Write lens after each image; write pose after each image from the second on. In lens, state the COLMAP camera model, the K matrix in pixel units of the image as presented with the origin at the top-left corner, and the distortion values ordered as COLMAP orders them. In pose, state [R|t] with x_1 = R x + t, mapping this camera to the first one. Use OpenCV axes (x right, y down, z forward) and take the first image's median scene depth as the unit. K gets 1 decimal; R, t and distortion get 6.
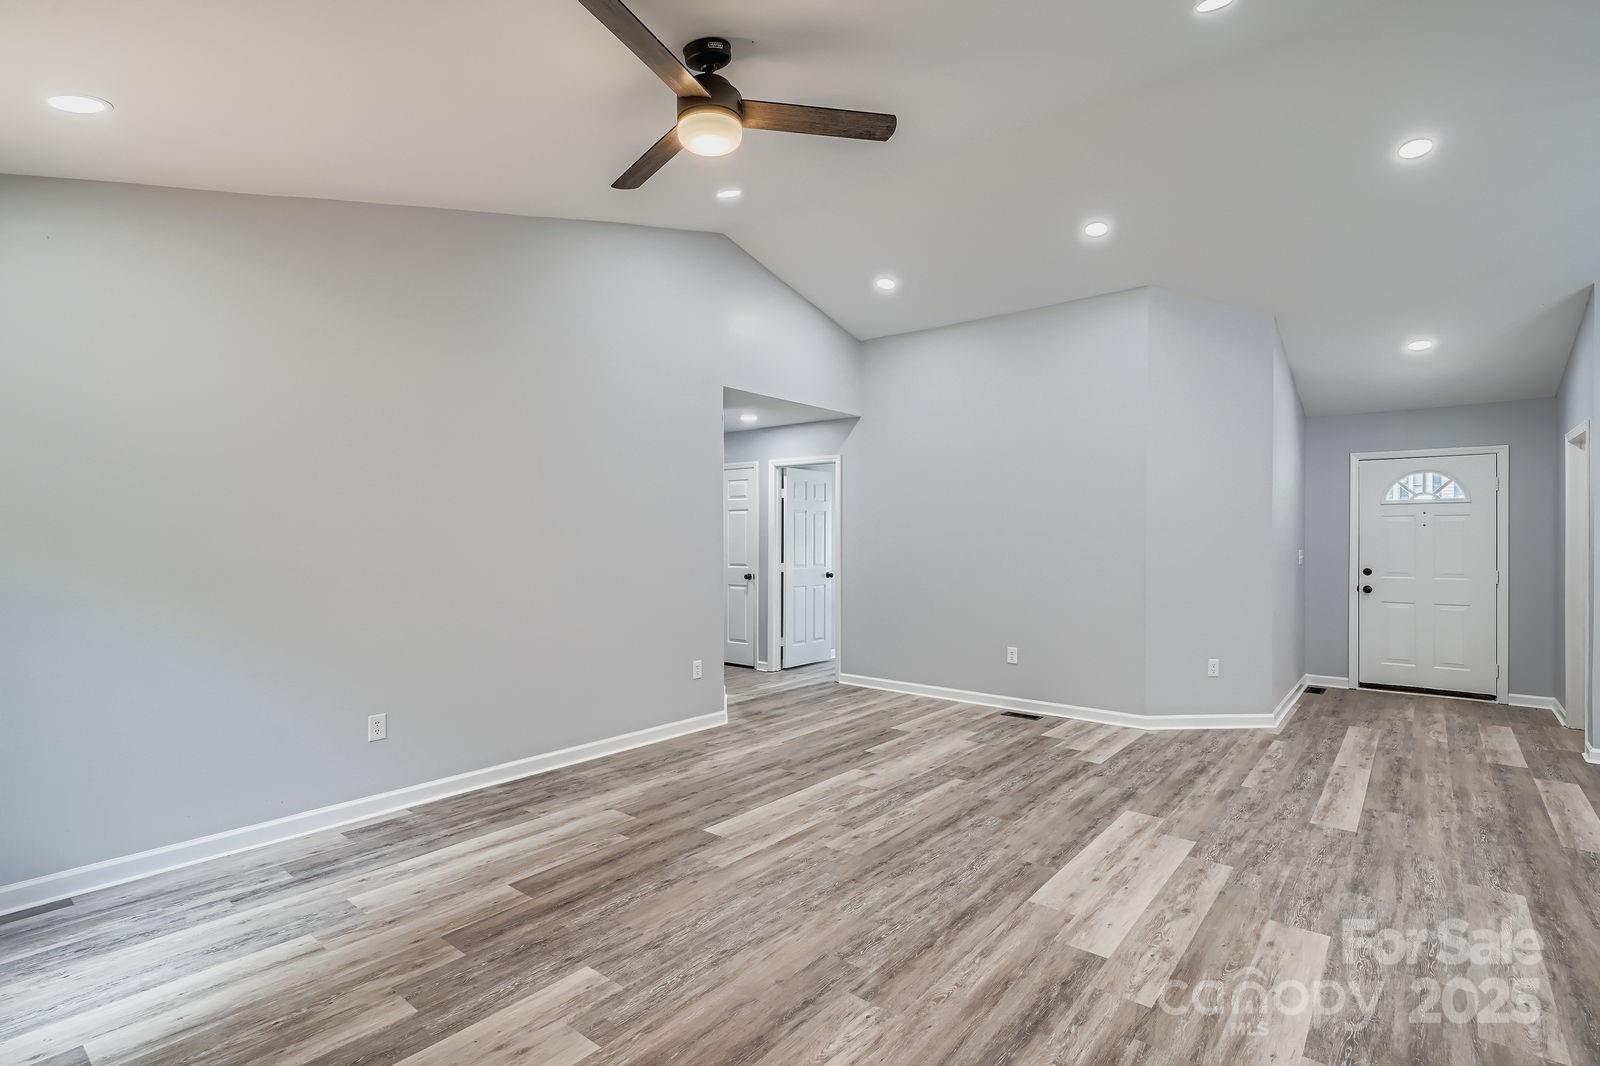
lens RADIAL K [[766.0, 0, 802.4], [0, 766.0, 536.6], [0, 0, 1]] dist [-0.001081, -0.000557]
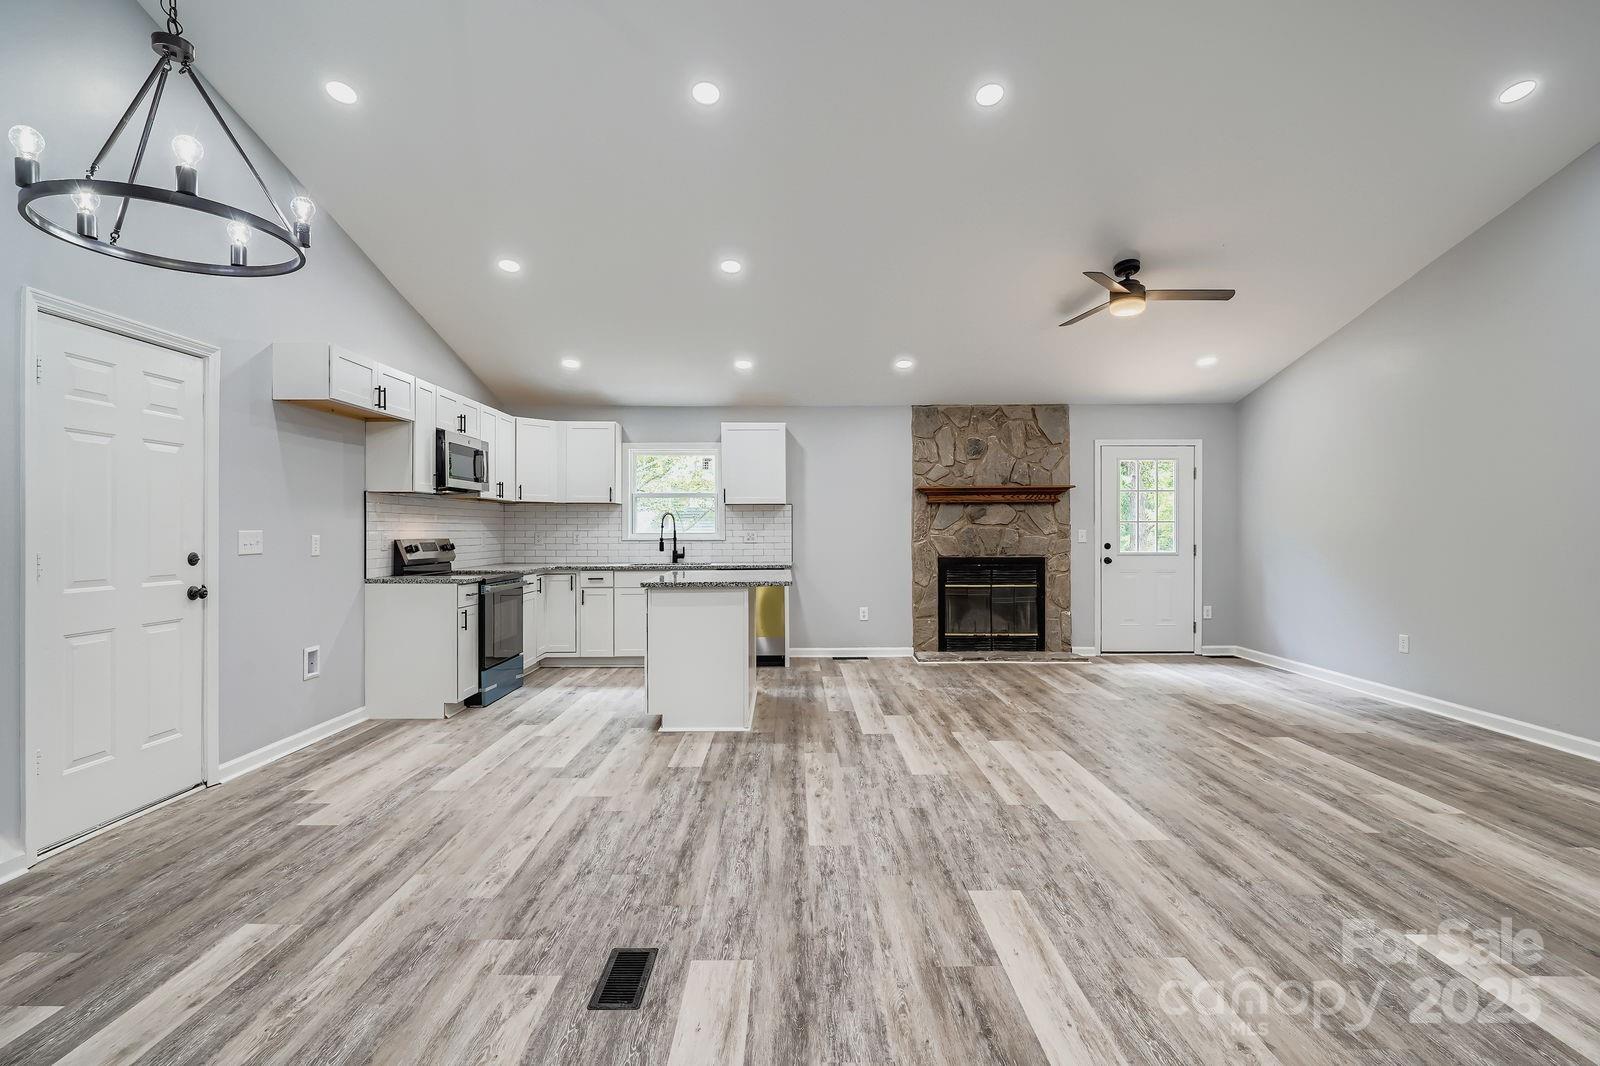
lens RADIAL K [[766.0, 0, 800.1], [0, 766.0, 530.7], [0, 0, 1]] dist [-0.001081, -0.000557]
pose [[-0.769352, 0.002461, -0.638821, 1.259399], [0.001649, 0.999997, 0.001866, 0.030334], [0.638824, 0.000383, -0.769353, 1.395521]]
